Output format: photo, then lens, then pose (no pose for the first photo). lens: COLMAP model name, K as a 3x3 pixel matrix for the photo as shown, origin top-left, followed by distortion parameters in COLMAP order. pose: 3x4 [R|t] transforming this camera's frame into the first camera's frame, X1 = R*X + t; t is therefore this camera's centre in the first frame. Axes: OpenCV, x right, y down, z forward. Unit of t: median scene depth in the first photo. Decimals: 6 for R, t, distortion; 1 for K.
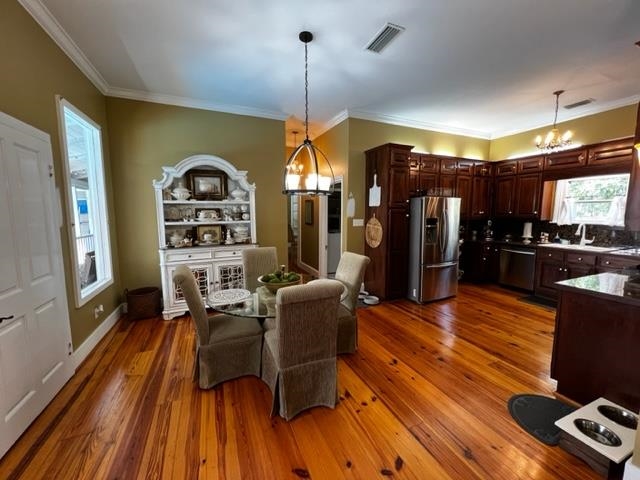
lens RADIAL K [[255.4, 0, 319.1], [0, 255.4, 240.6], [0, 0, 1]] dist [-0.000673, -0.000085]
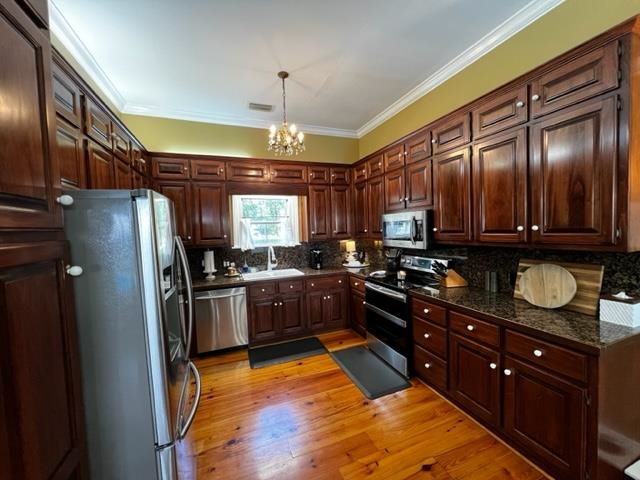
lens RADIAL K [[255.4, 0, 320.1], [0, 255.4, 239.8], [0, 0, 1]] dist [-0.000673, -0.000085]
pose [[0.039112, -0.046304, 0.998161, 0.155585], [0.143807, 0.988788, 0.040234, -0.105337], [-0.988833, 0.141969, 0.045332, 0.813270]]
